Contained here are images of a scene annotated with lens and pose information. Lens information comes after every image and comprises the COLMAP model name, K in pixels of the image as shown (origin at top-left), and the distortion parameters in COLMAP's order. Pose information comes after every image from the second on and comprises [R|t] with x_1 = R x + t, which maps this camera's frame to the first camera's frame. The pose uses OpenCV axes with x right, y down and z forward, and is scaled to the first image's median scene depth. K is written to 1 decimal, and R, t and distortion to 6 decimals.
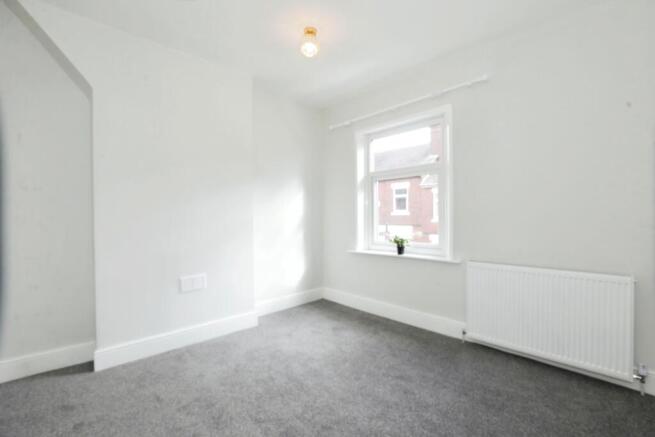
lens RADIAL K [[305.4, 0, 327.5], [0, 305.4, 218.5], [0, 0, 1]] dist [-0.003520, -0.000671]
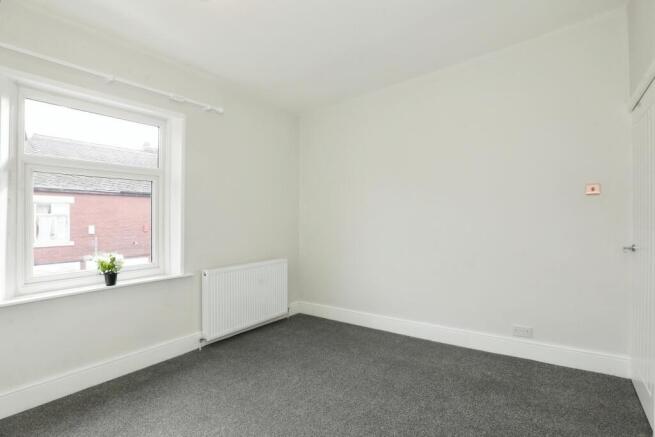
lens RADIAL K [[305.4, 0, 327.5], [0, 305.4, 218.5], [0, 0, 1]] dist [-0.003520, -0.000671]
pose [[-0.161172, 0.005166, 0.986913, -0.572528], [0.012053, 0.999922, -0.003266, -0.030922], [-0.986853, 0.011369, -0.161221, 0.638850]]
